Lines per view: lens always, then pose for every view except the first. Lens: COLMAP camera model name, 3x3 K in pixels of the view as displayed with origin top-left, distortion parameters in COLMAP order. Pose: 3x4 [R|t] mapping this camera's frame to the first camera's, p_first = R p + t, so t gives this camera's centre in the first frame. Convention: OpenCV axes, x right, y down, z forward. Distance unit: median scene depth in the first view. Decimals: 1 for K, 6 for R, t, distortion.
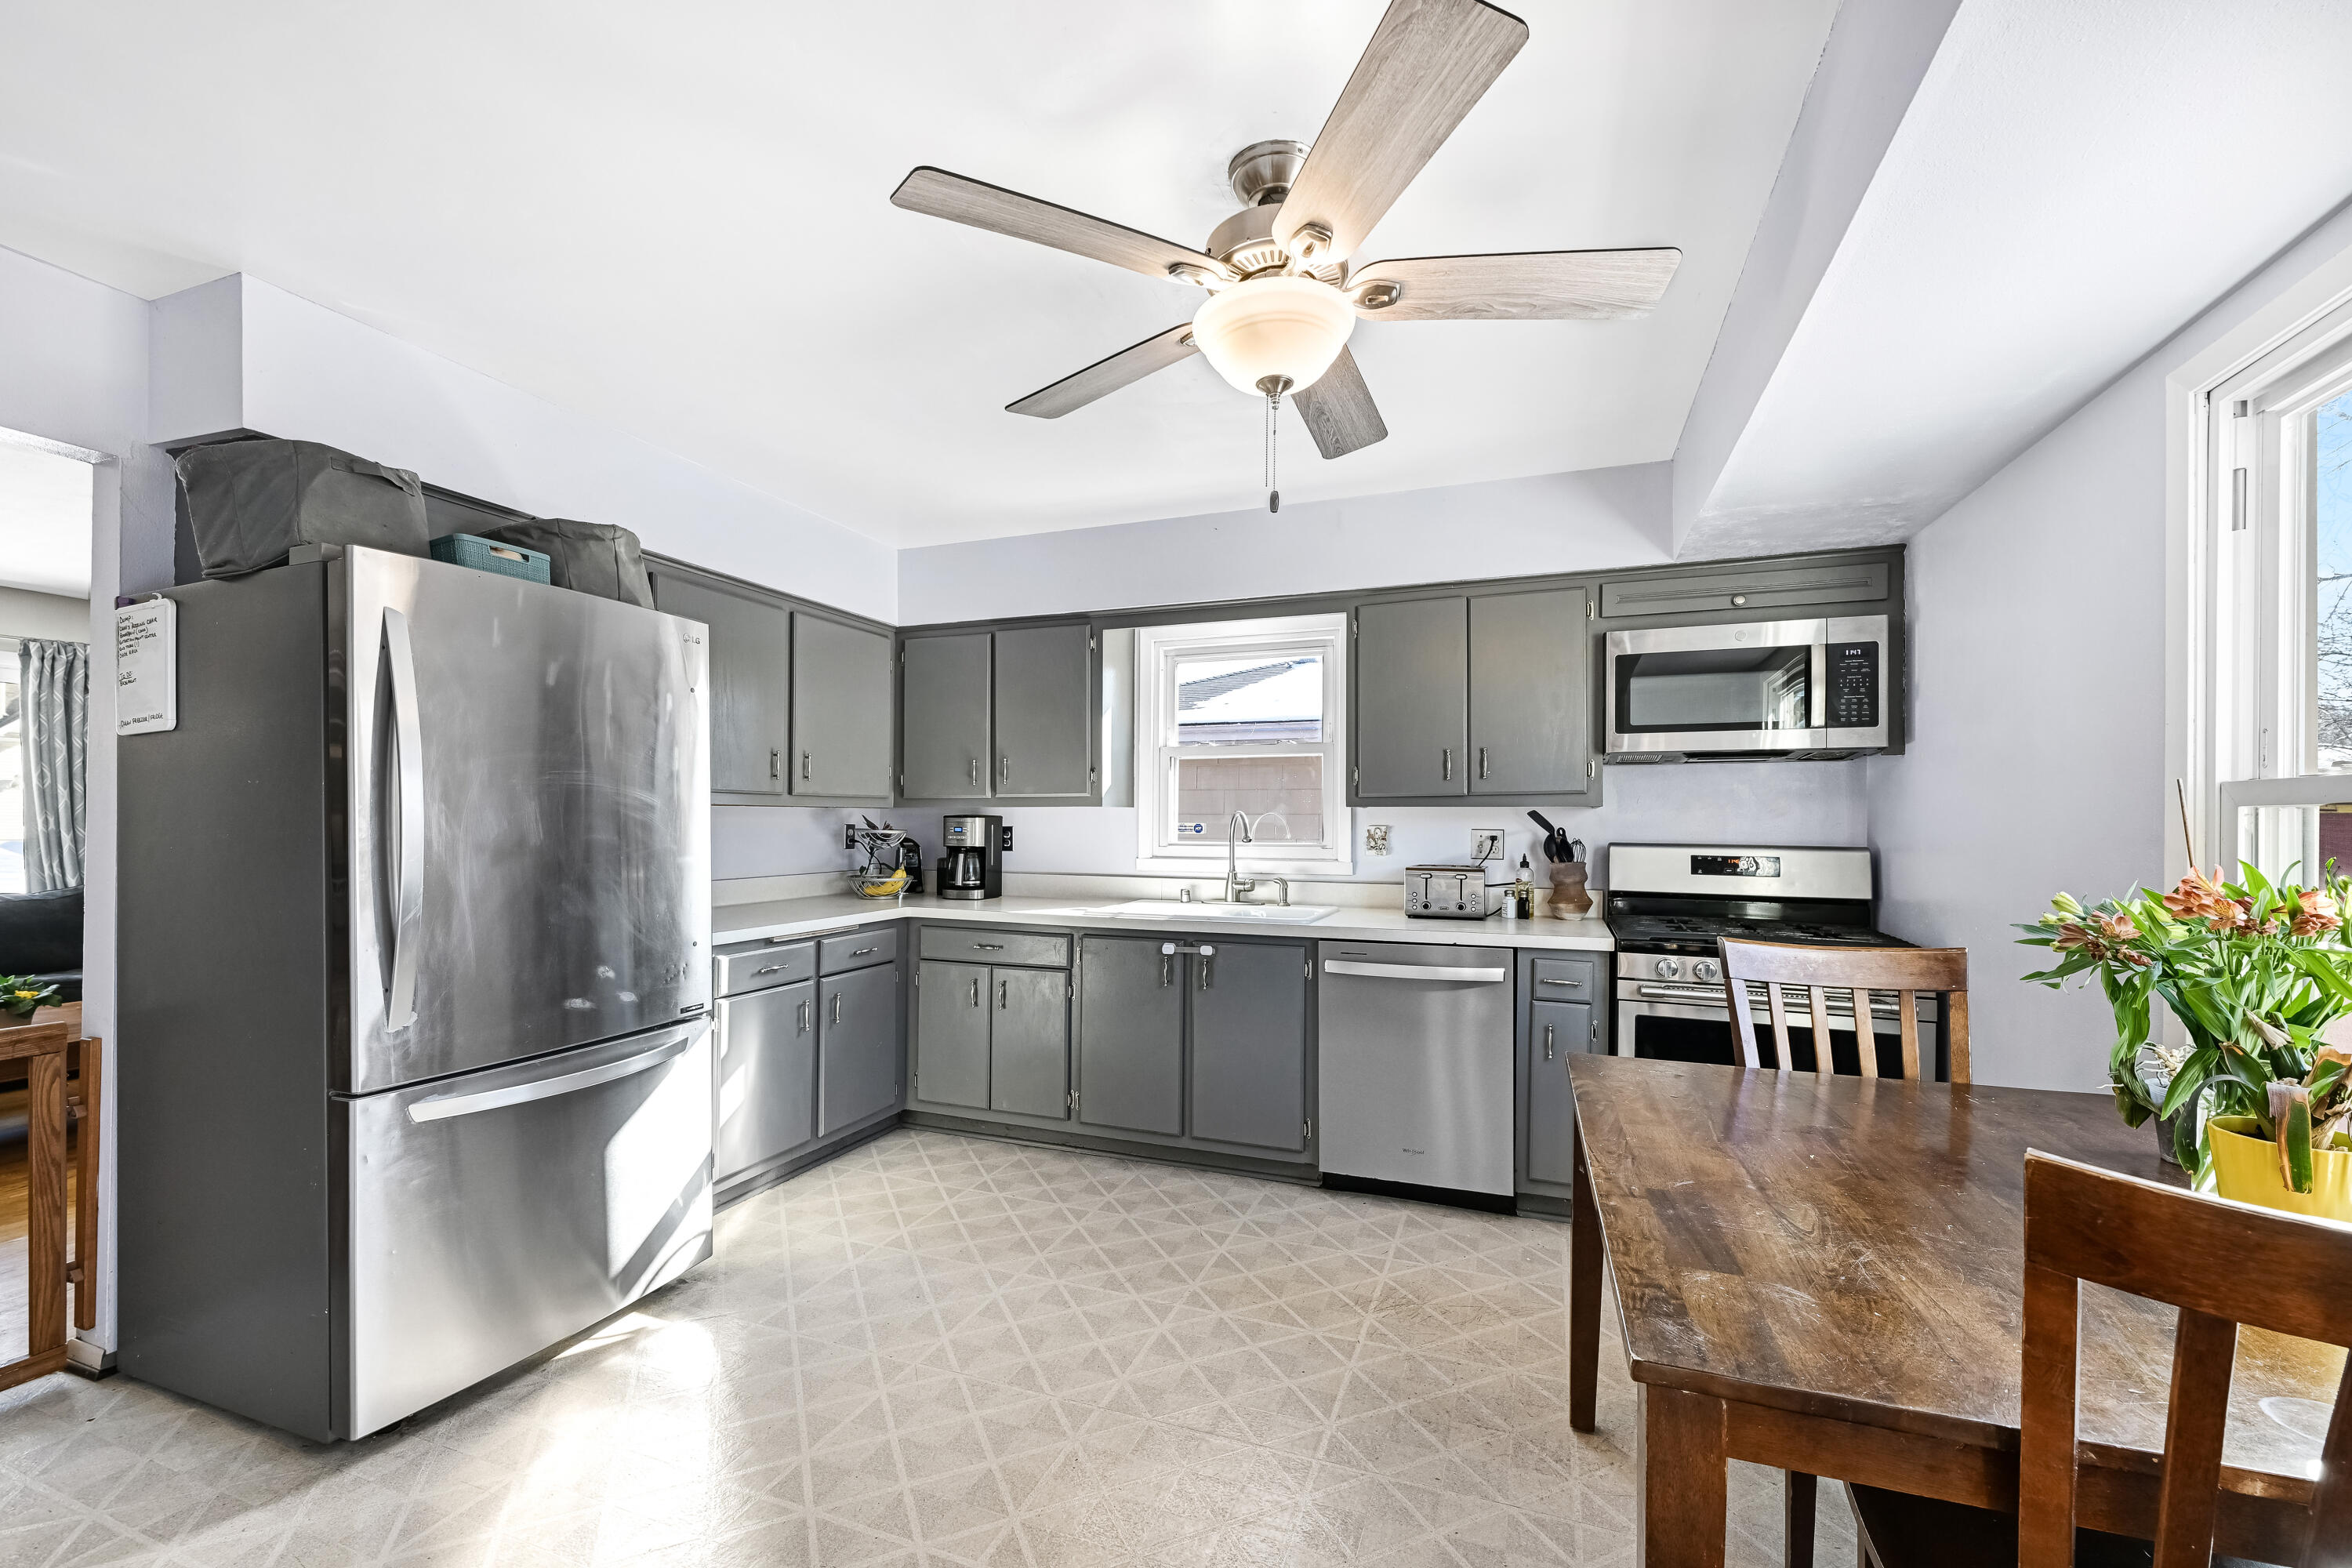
lens RADIAL K [[954.3, 0, 1203.1], [0, 954.3, 821.3], [0, 0, 1]] dist [-0.001041, 0.000002]
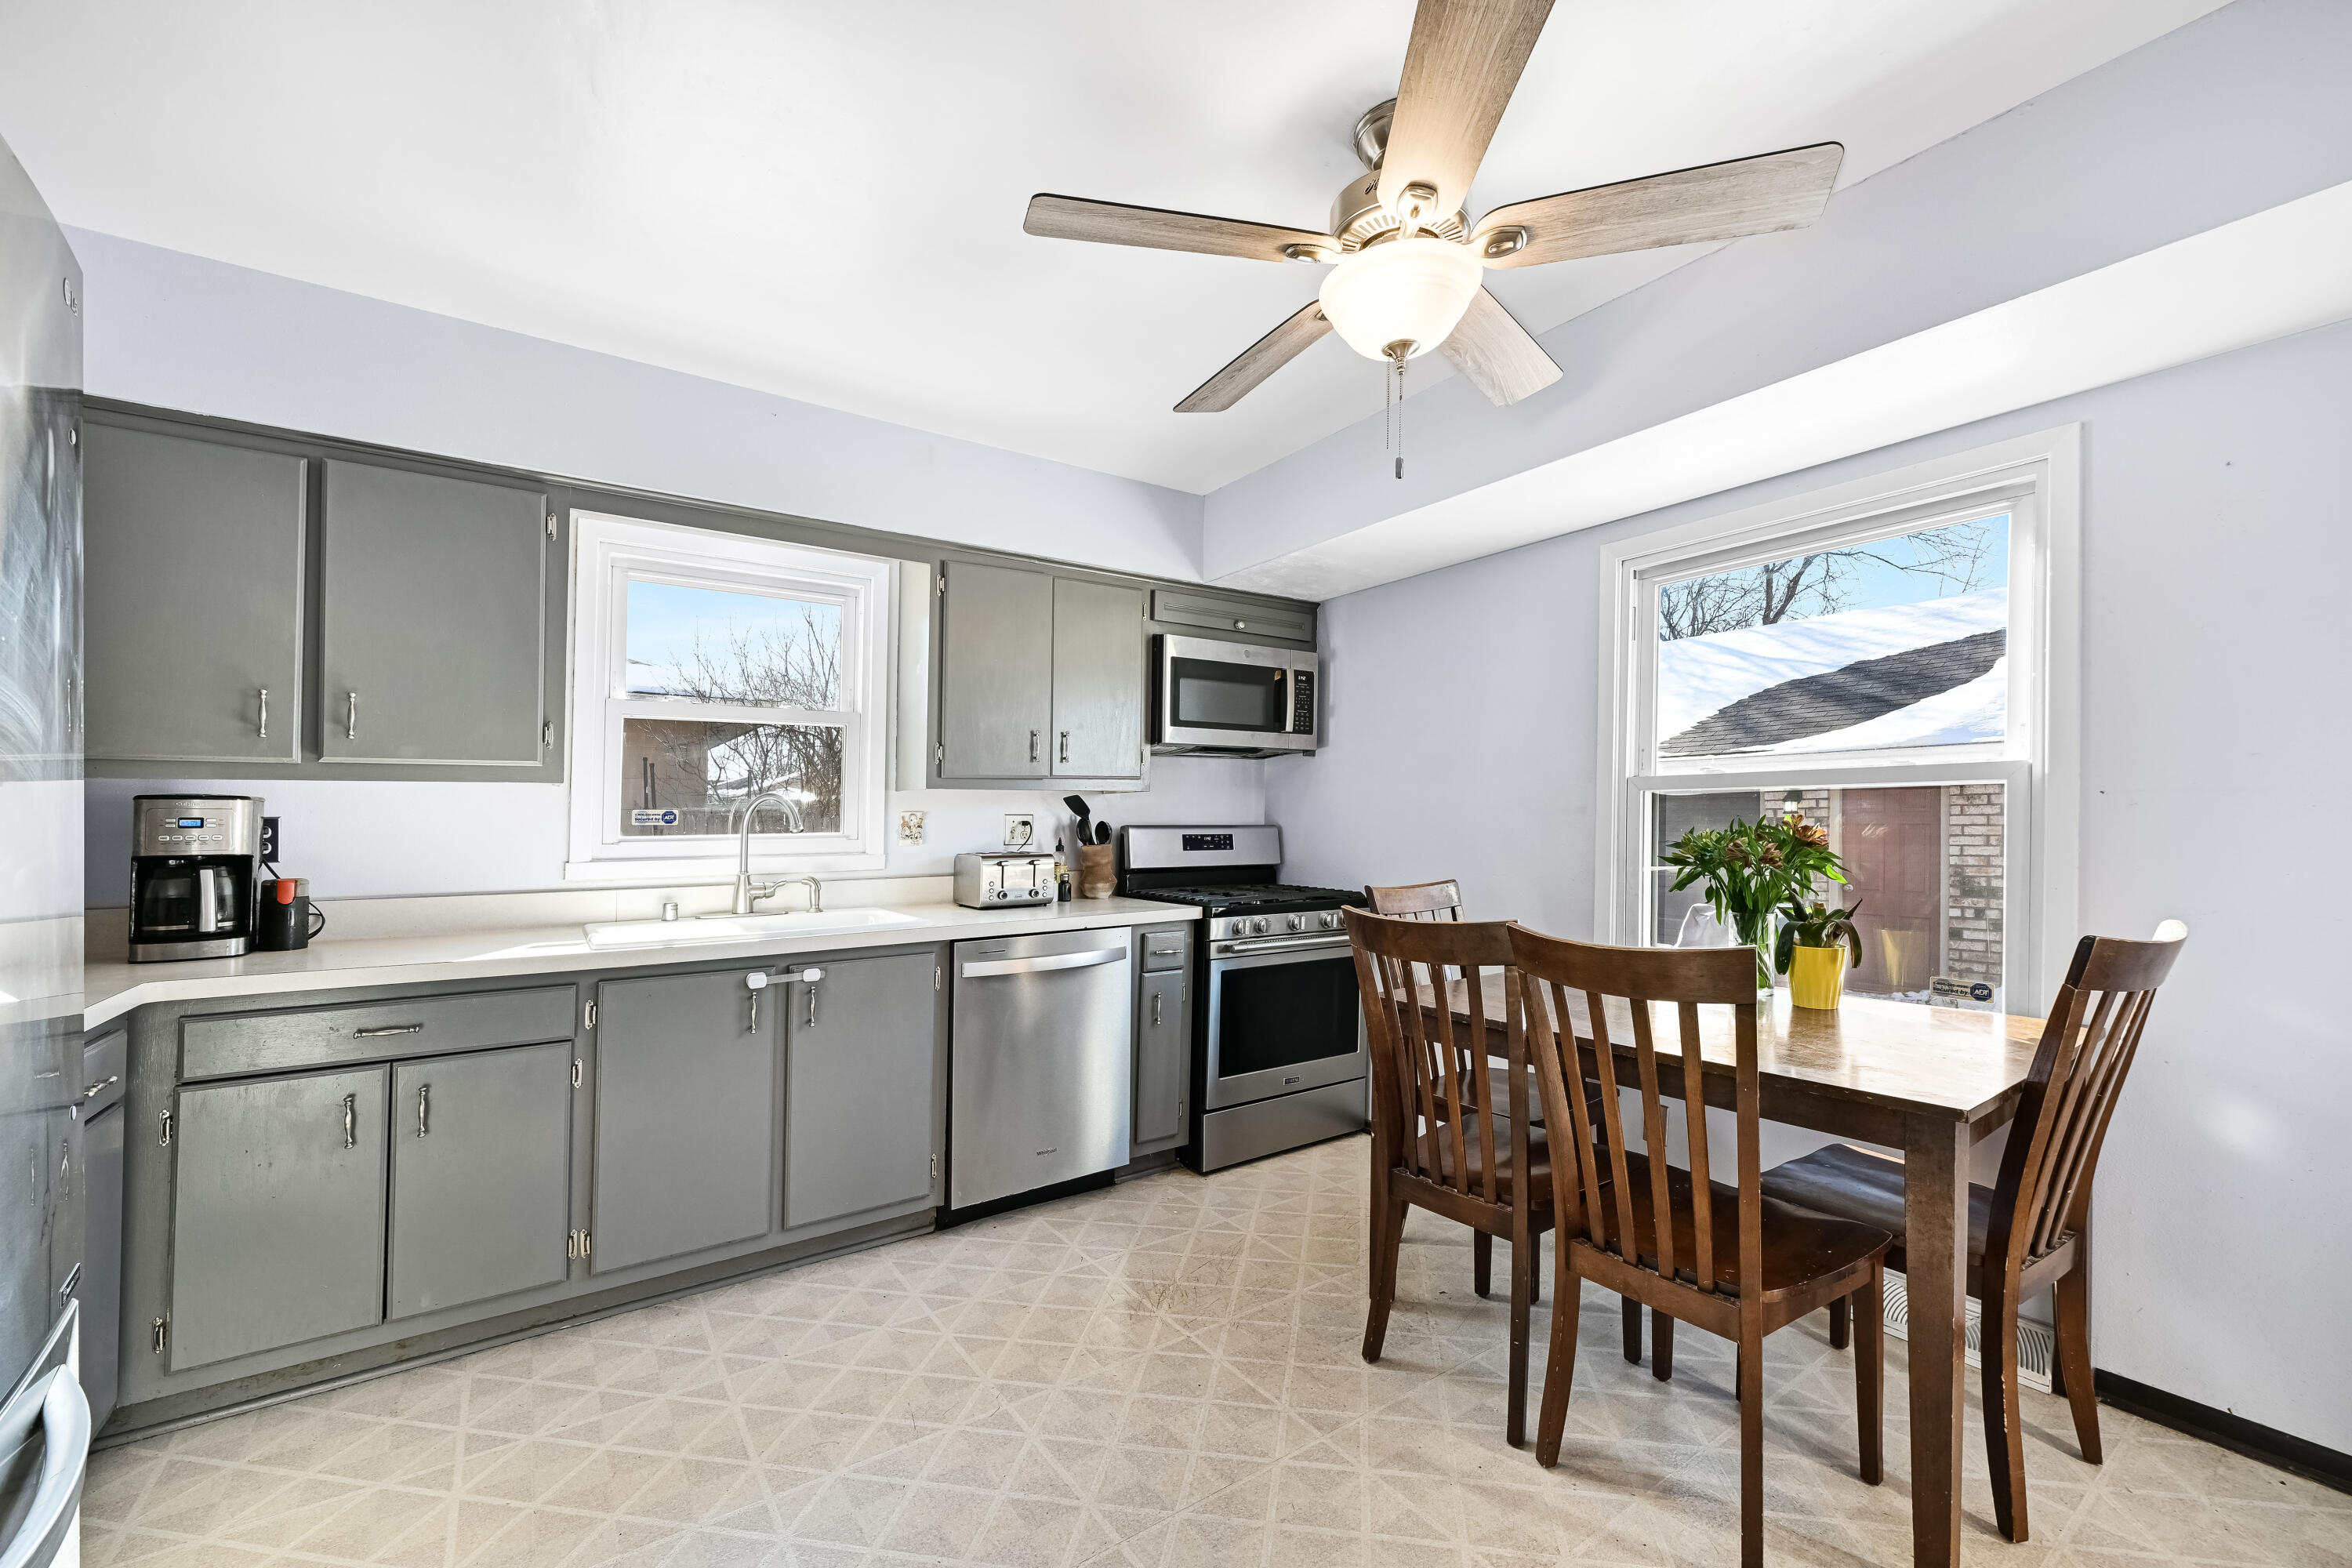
lens RADIAL K [[954.3, 0, 1203.1], [0, 954.3, 821.3], [0, 0, 1]] dist [-0.001041, 0.000002]
pose [[0.566293, -0.012406, 0.824111, -0.434559], [0.010123, 0.999916, 0.008097, 0.010180], [-0.824142, 0.003757, 0.566371, 0.307251]]
